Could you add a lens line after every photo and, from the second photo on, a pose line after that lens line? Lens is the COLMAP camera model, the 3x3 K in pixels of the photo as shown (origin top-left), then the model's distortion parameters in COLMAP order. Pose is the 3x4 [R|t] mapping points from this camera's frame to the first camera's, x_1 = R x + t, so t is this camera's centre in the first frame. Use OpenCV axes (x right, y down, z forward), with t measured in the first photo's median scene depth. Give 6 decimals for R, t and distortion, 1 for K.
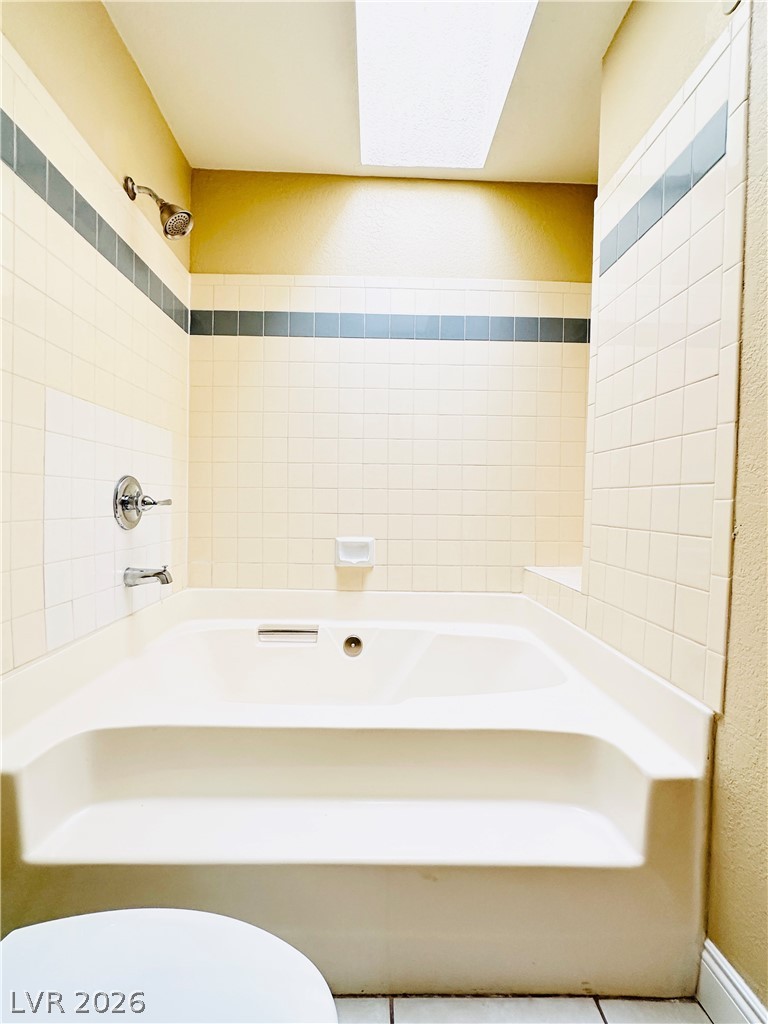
lens RADIAL K [[487.8, 0, 384.9], [0, 487.8, 509.7], [0, 0, 1]] dist [0.000207, 0.000991]
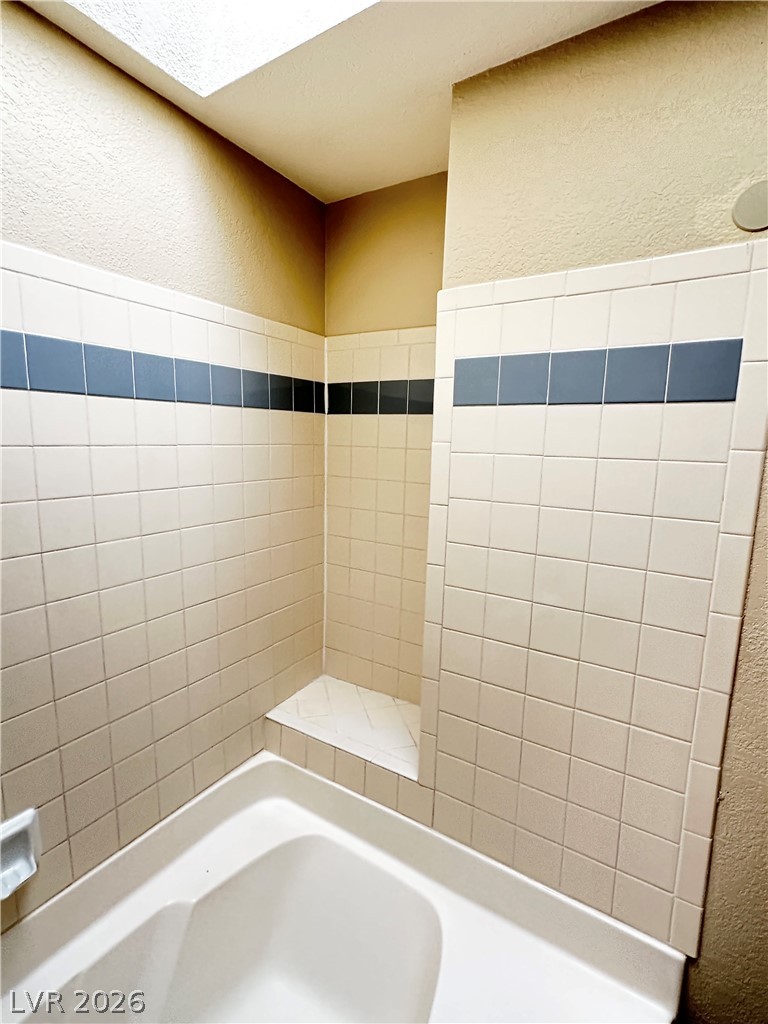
lens RADIAL K [[487.8, 0, 379.1], [0, 487.8, 514.8], [0, 0, 1]] dist [0.000207, 0.000991]
pose [[0.562628, -0.127860, 0.816763, -0.267584], [0.004517, 0.988428, 0.151622, -0.427213], [-0.826698, -0.081617, 0.556695, 0.662168]]
